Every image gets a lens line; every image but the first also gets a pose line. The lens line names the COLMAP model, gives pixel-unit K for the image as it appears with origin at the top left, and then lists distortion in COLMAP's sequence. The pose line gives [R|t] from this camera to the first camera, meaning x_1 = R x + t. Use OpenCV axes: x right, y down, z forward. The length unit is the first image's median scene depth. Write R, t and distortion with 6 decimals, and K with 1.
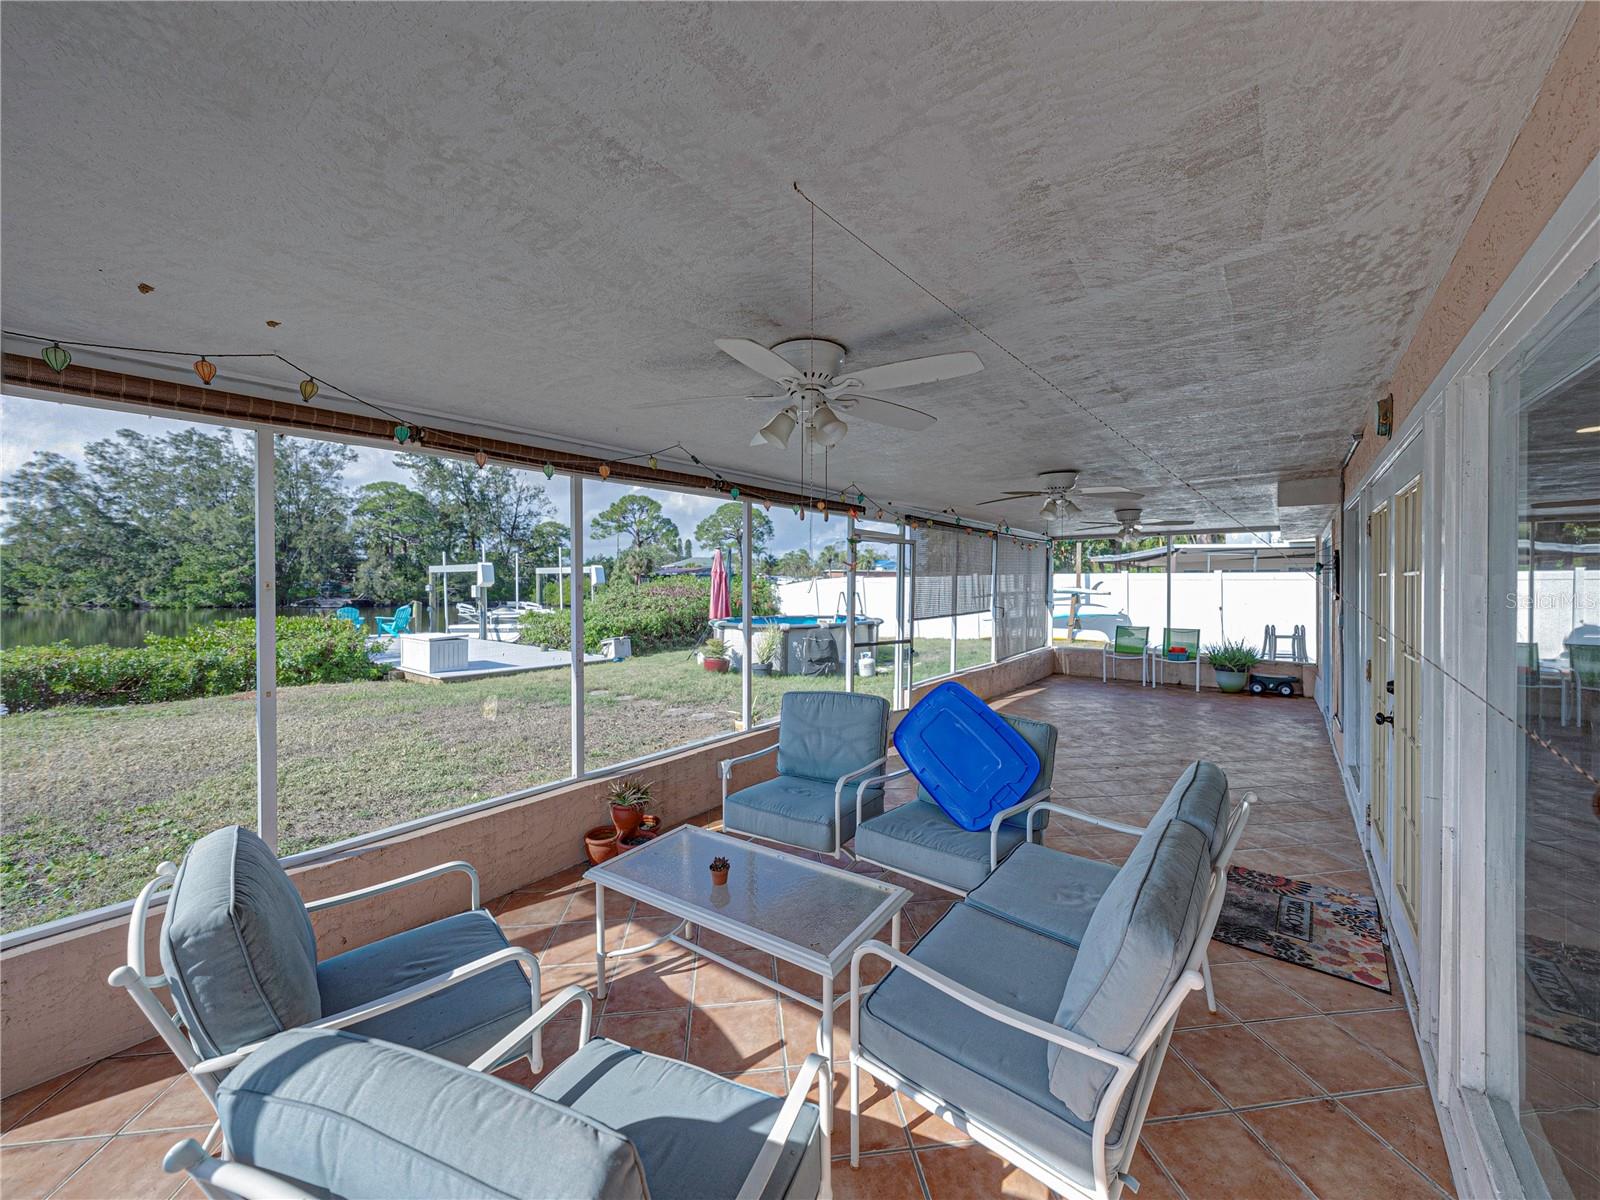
lens RADIAL K [[624.7, 0, 801.2], [0, 624.7, 587.1], [0, 0, 1]] dist [-0.003511, -0.000332]
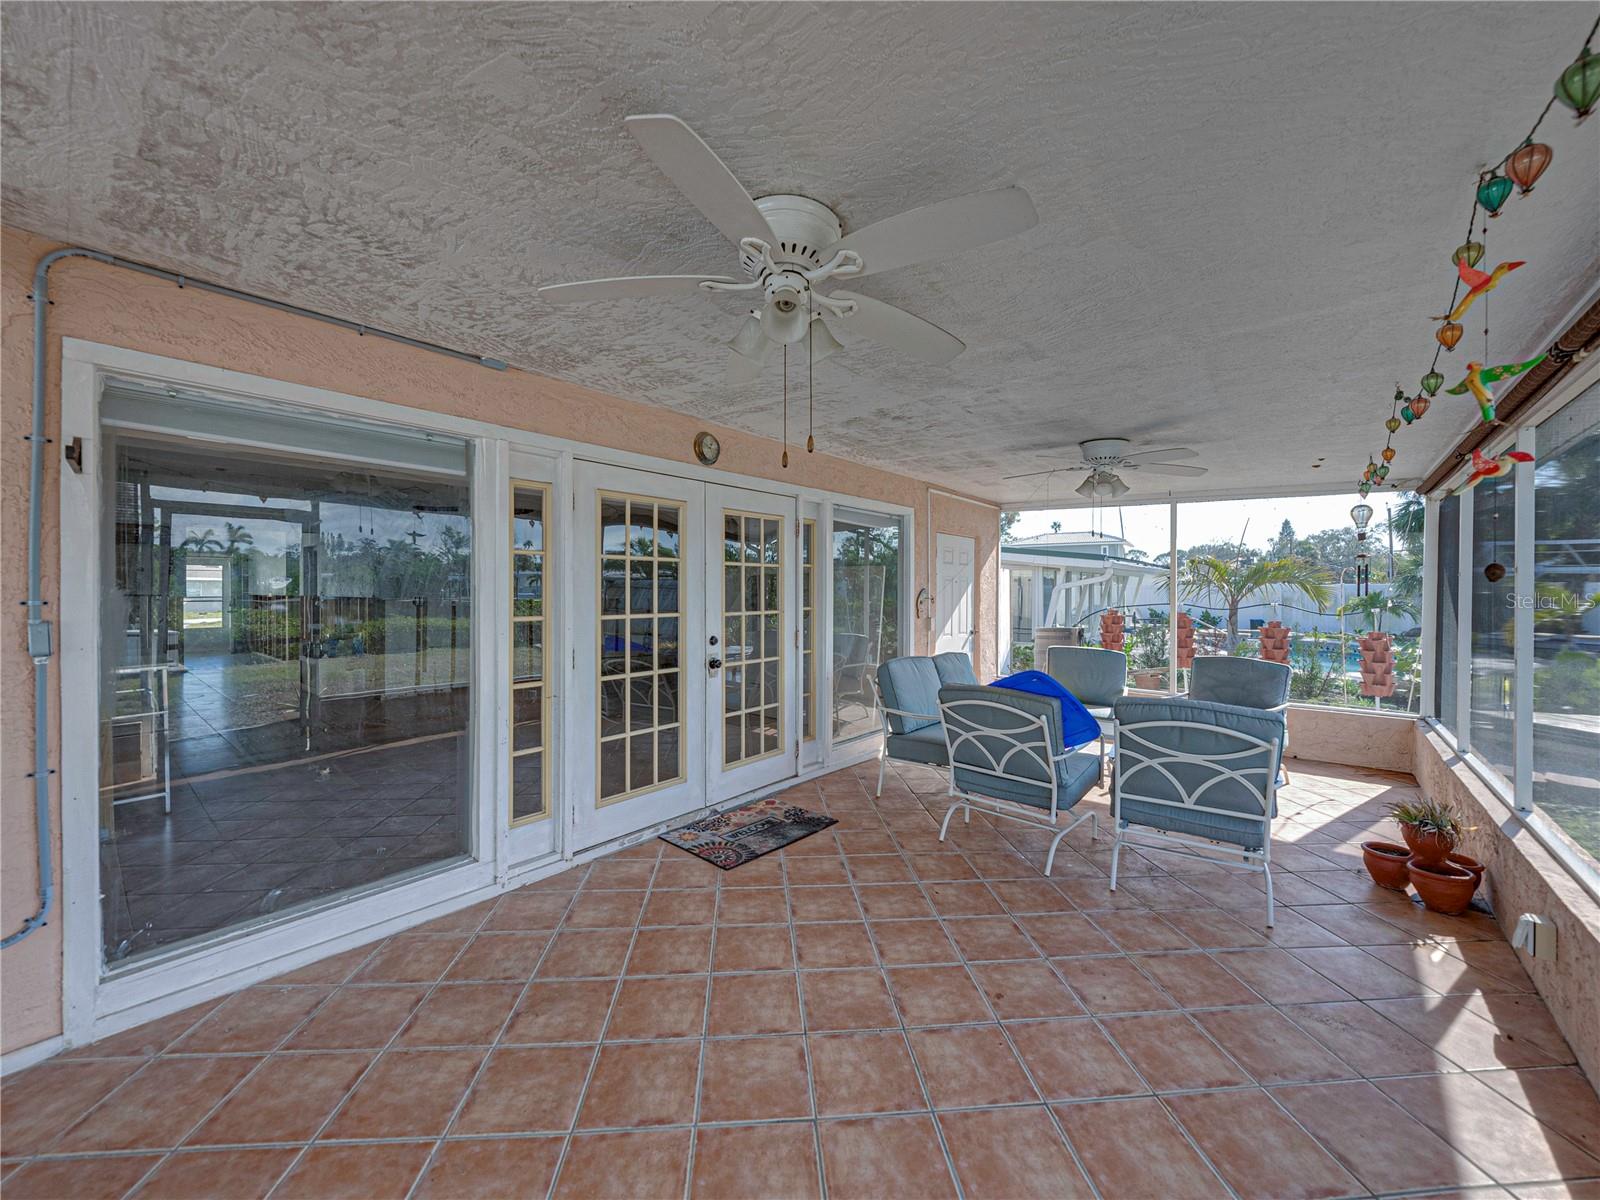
lens RADIAL K [[624.7, 0, 793.3], [0, 624.7, 596.1], [0, 0, 1]] dist [-0.003511, -0.000332]
pose [[-0.999135, -0.006224, 0.041127, 0.652858], [-0.005622, 0.999876, 0.014725, 0.031501], [-0.041214, 0.014481, -0.999045, 2.250224]]
